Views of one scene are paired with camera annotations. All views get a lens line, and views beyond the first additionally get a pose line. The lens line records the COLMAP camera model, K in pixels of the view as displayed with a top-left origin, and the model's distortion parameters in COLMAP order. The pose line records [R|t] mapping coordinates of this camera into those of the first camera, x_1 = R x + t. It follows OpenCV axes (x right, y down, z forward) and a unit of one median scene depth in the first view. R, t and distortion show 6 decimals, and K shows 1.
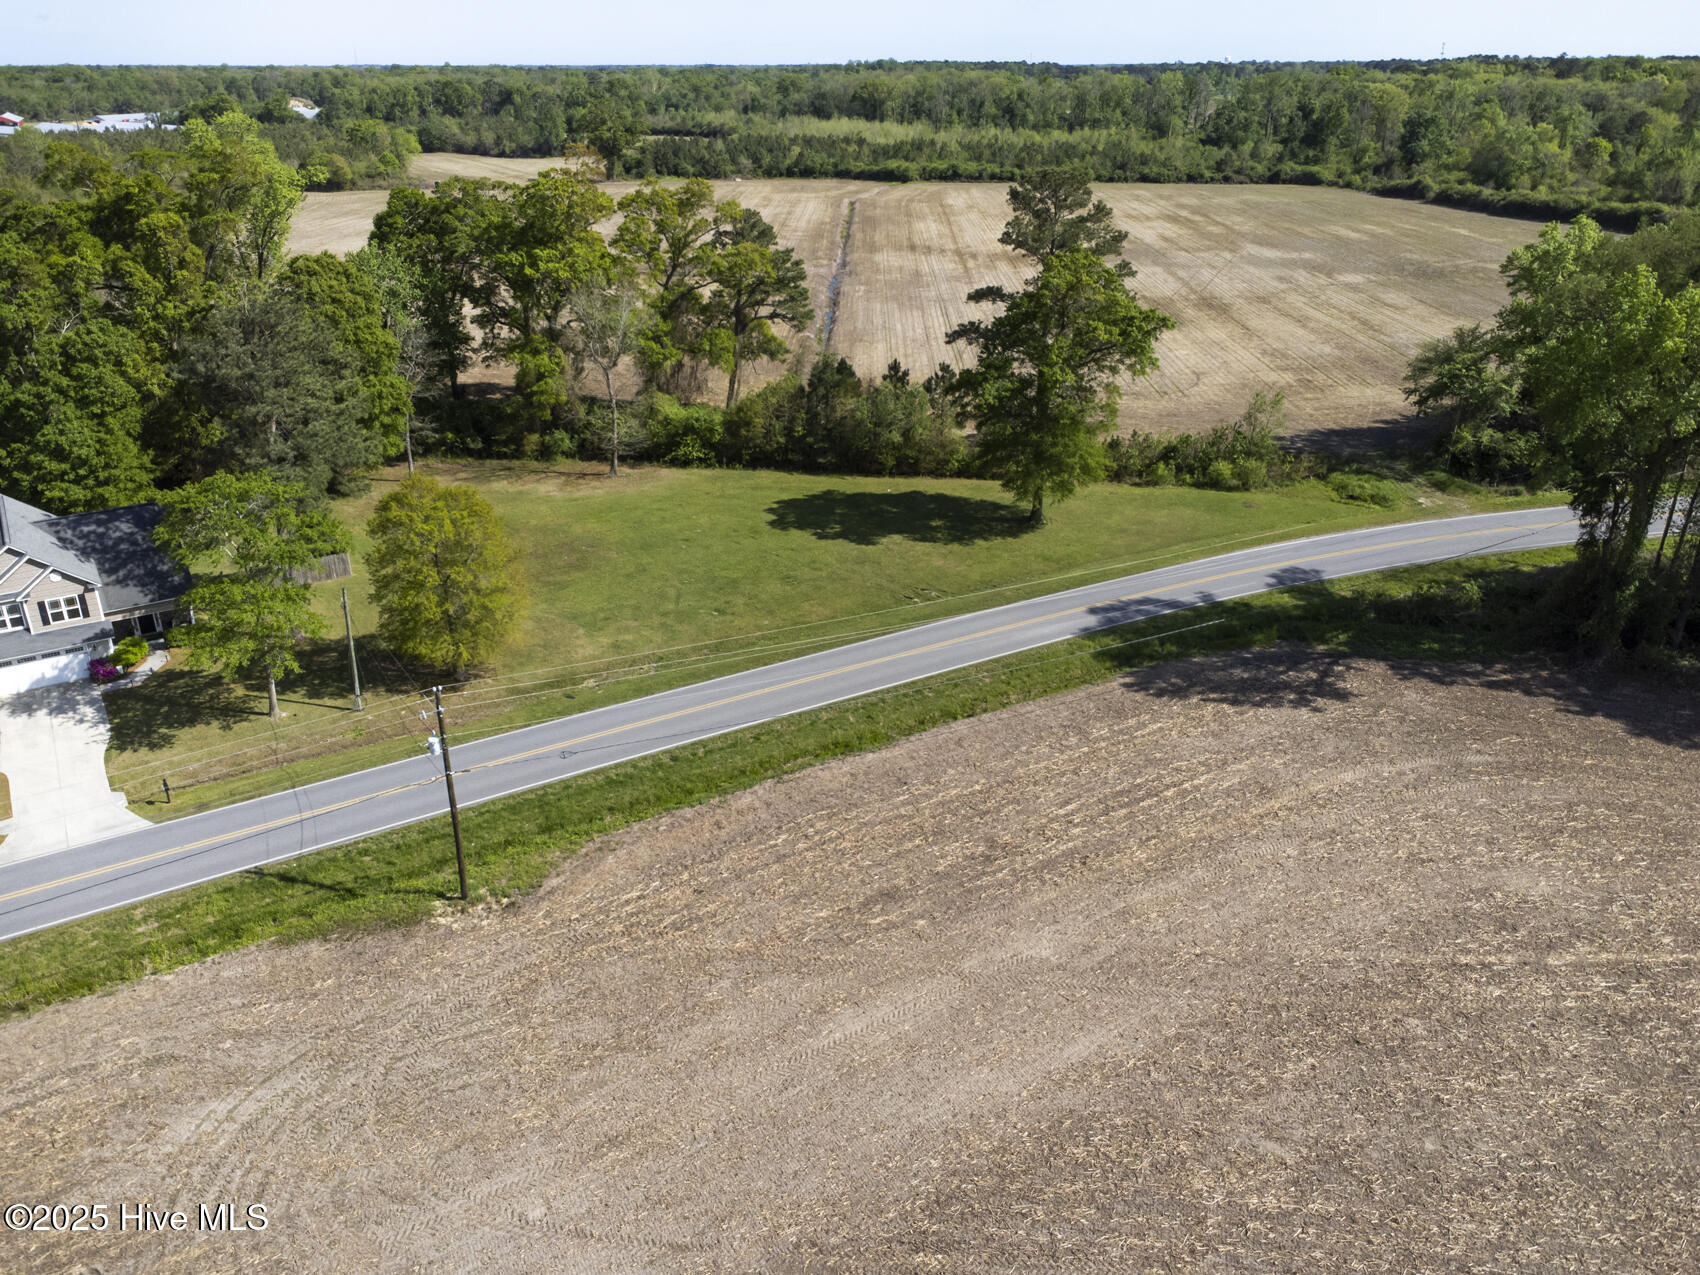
lens RADIAL K [[1241.4, 0, 793.6], [0, 1241.4, 641.2], [0, 0, 1]] dist [0.012730, -0.003748]
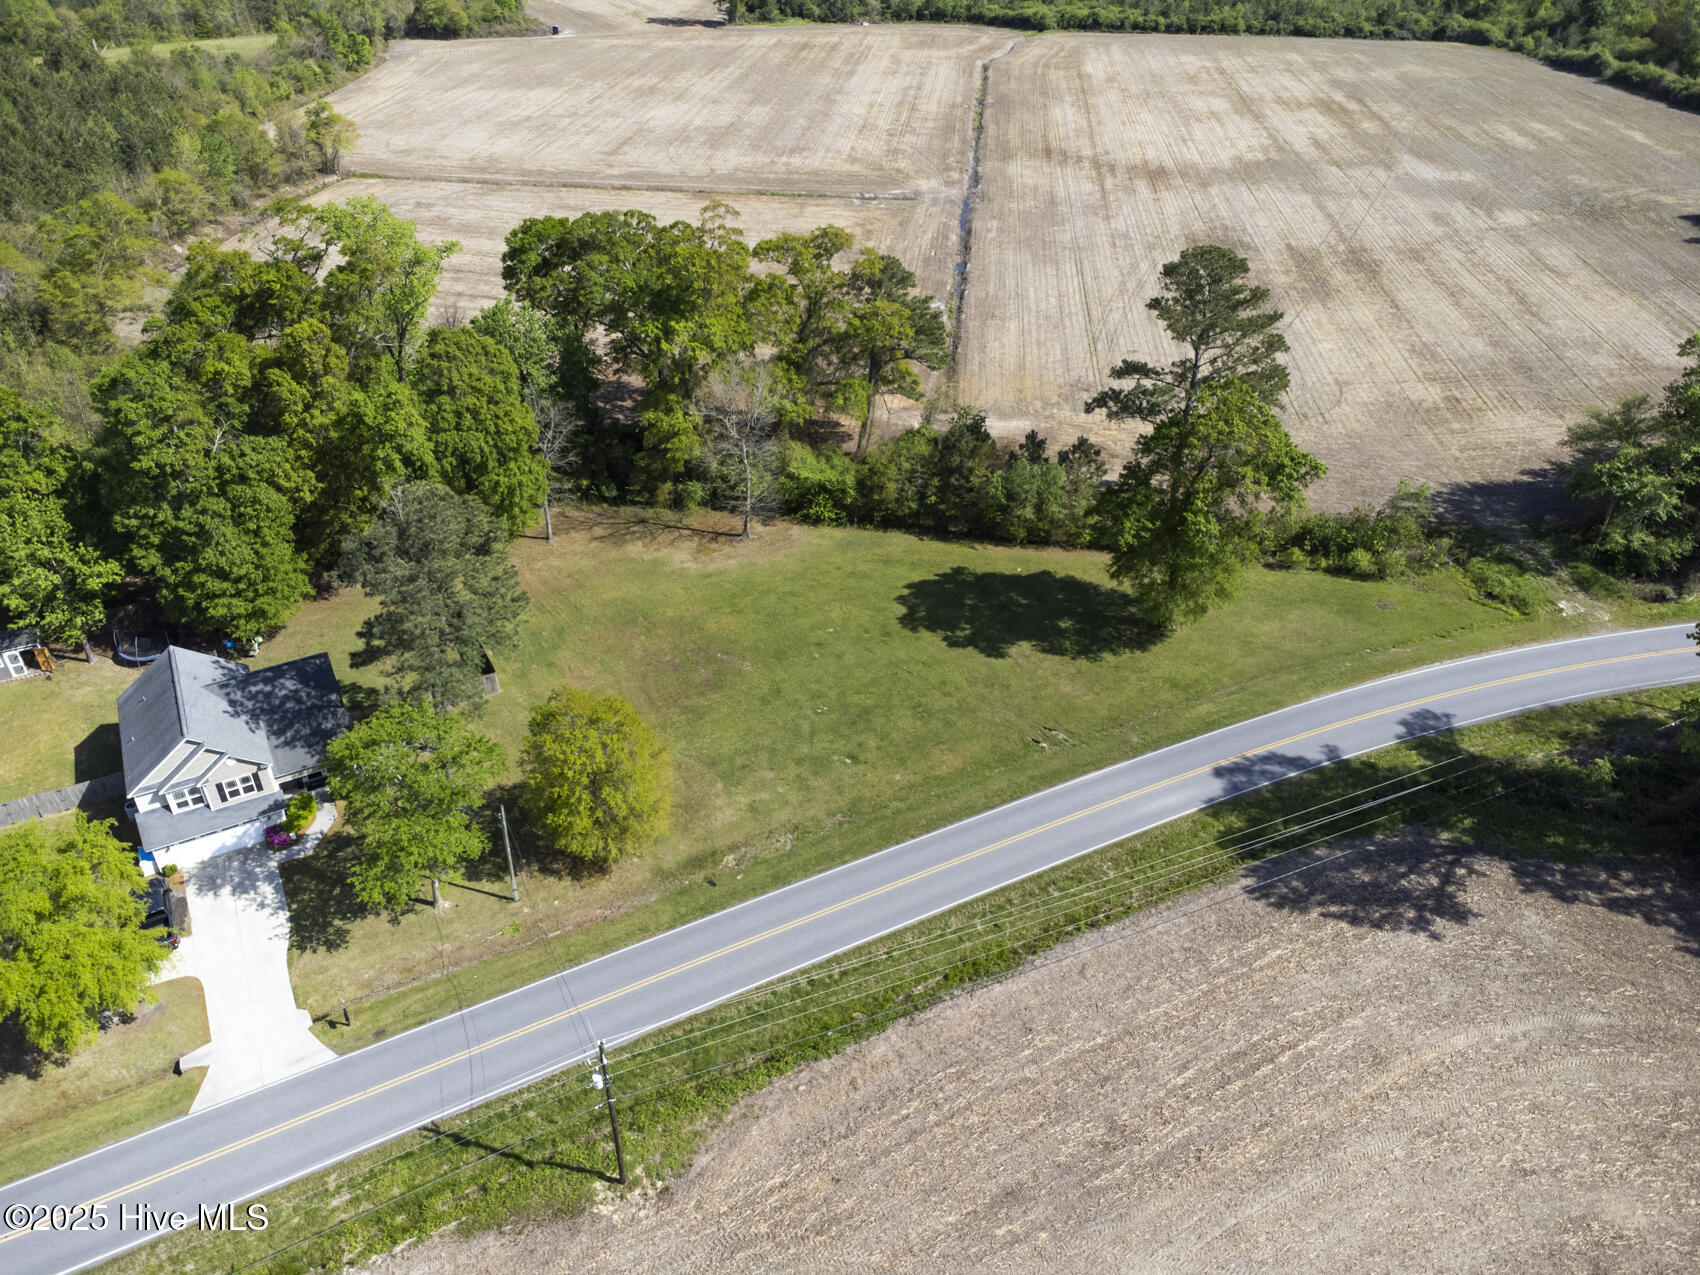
lens RADIAL K [[1209.1, 0, 837.4], [0, 1209.1, 636.0], [0, 0, 1]] dist [0.018781, -0.018730]
pose [[0.998259, 0.035818, -0.046858, -0.026054], [-0.027762, 0.986319, 0.162496, -0.264121], [0.052037, -0.160912, 0.985596, 0.021883]]
